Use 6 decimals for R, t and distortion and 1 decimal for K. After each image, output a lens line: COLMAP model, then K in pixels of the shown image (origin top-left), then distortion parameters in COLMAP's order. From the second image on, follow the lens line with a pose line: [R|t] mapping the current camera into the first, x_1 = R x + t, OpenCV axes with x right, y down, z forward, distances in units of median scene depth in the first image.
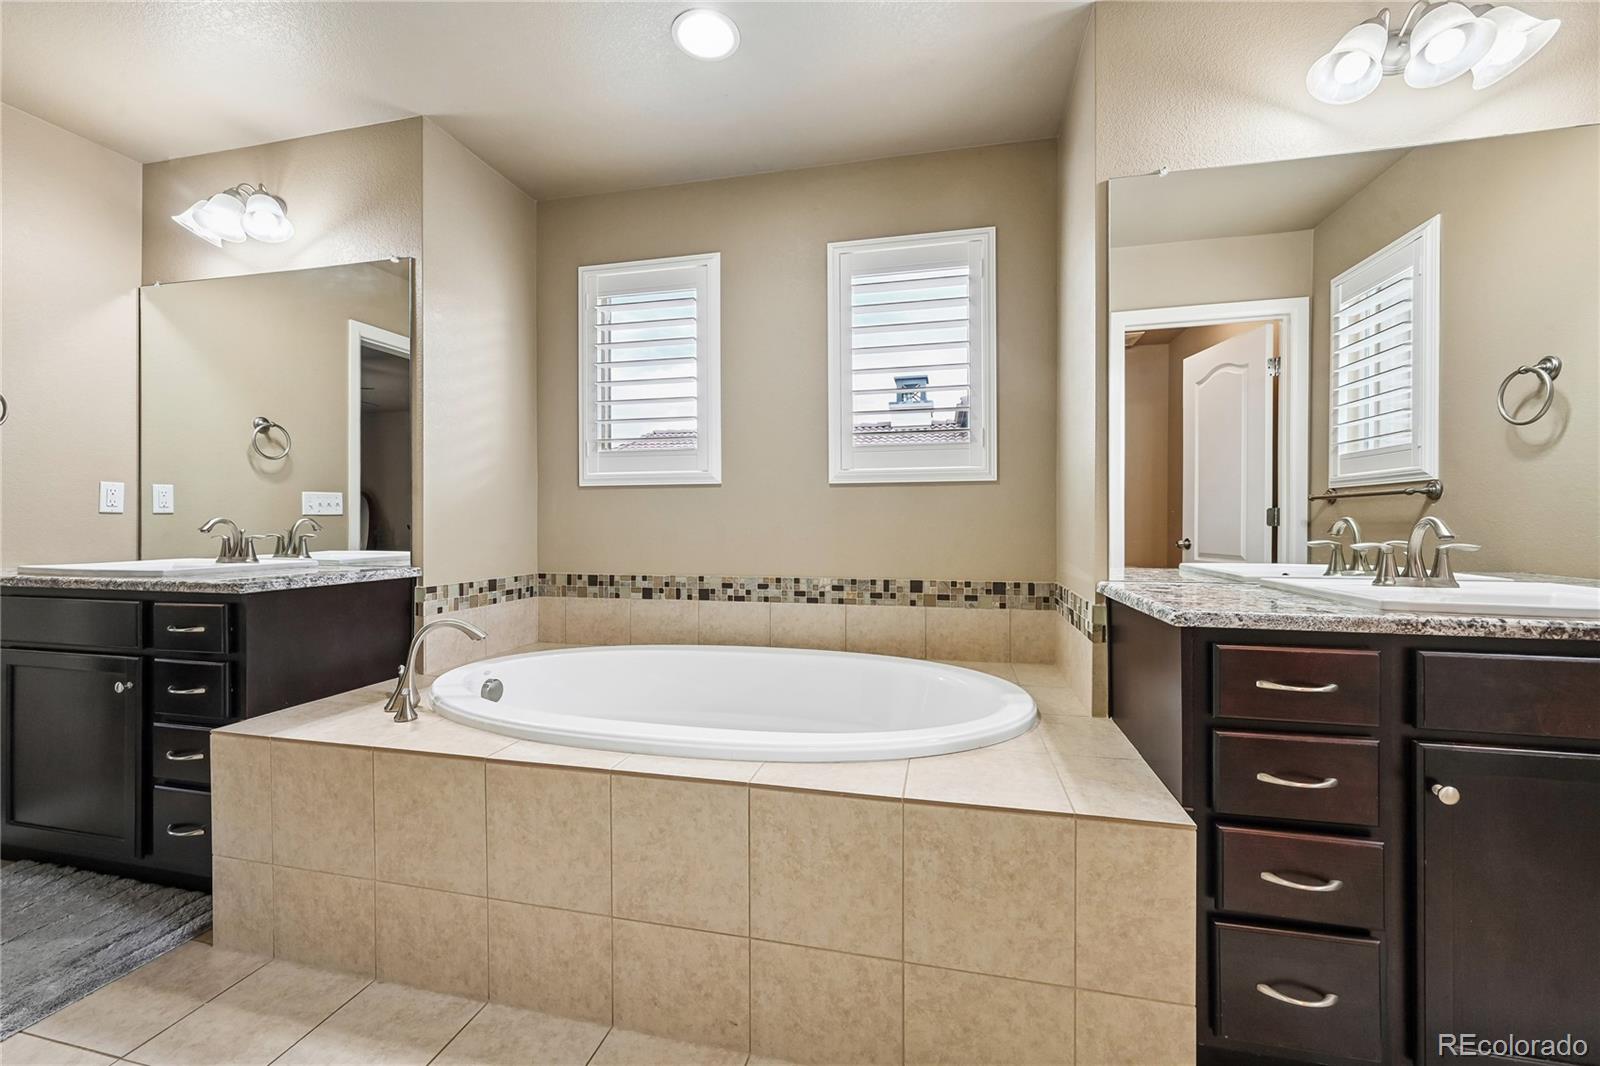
lens RADIAL K [[635.9, 0, 798.9], [0, 635.9, 522.6], [0, 0, 1]] dist [-0.003422, -0.000206]
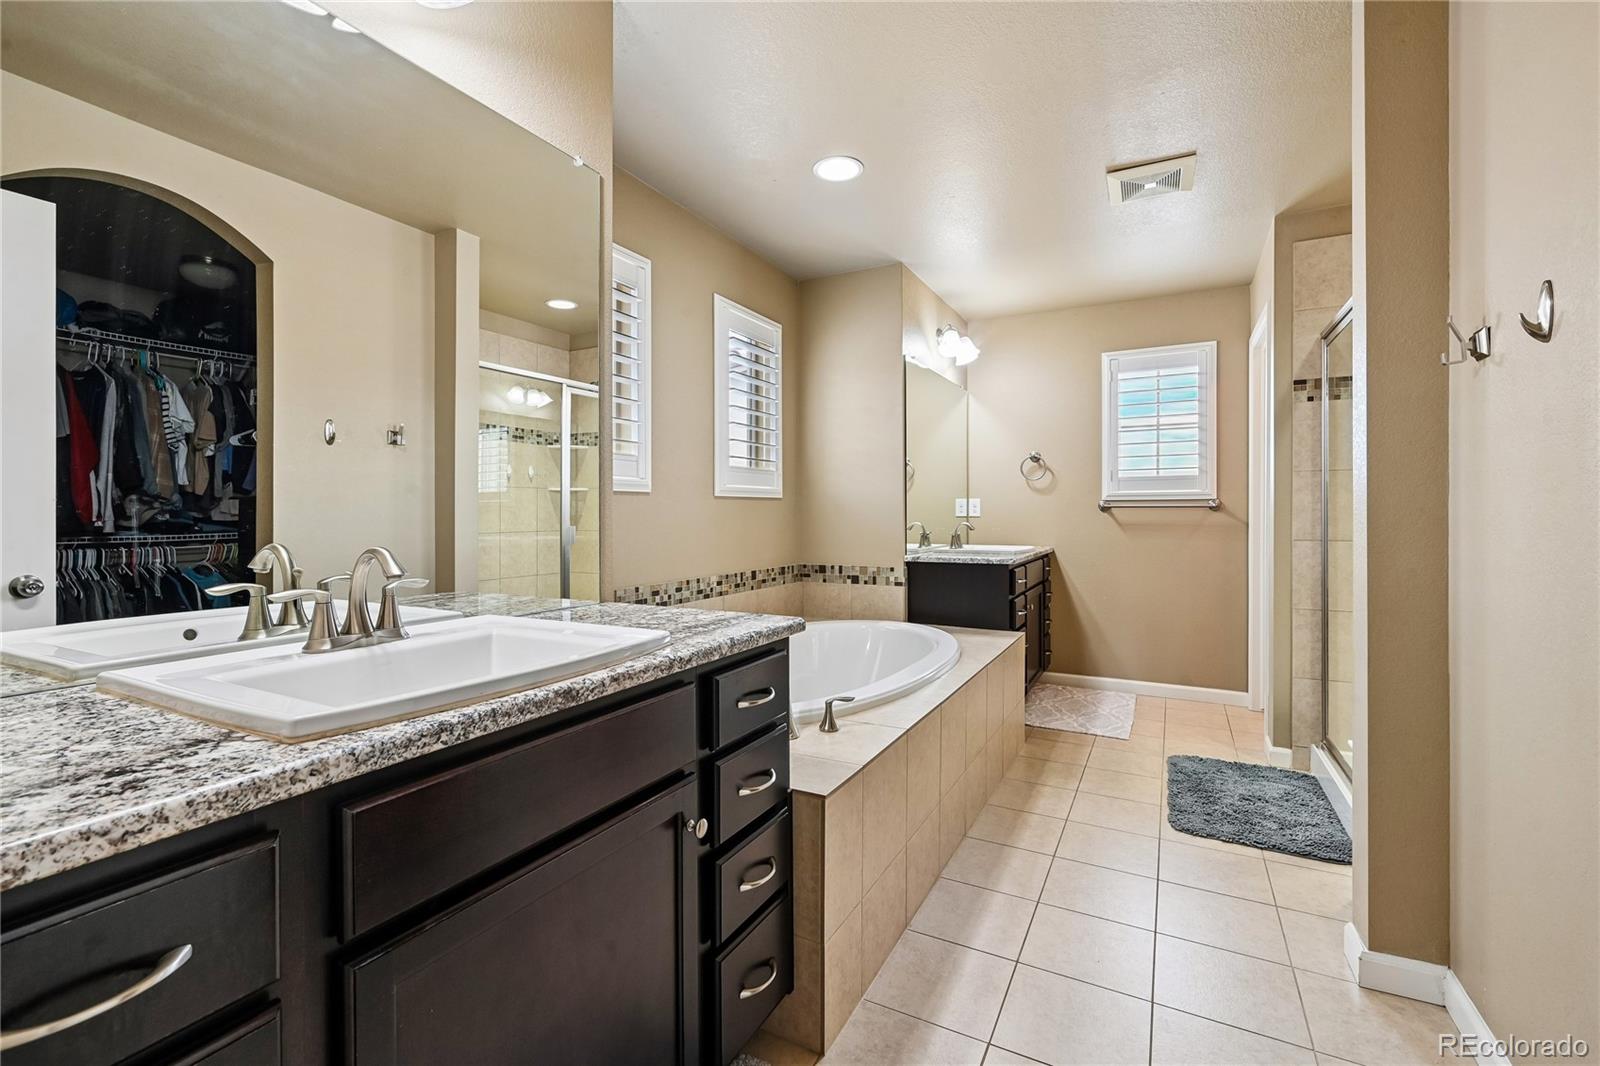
lens RADIAL K [[690.2, 0, 802.4], [0, 690.2, 518.6], [0, 0, 1]] dist [-0.004997, 0.001006]
pose [[0.265899, -0.006757, 0.963977, -1.150934], [0.007037, 0.999962, 0.005068, -0.024552], [-0.963975, 0.005436, 0.265936, 0.501873]]
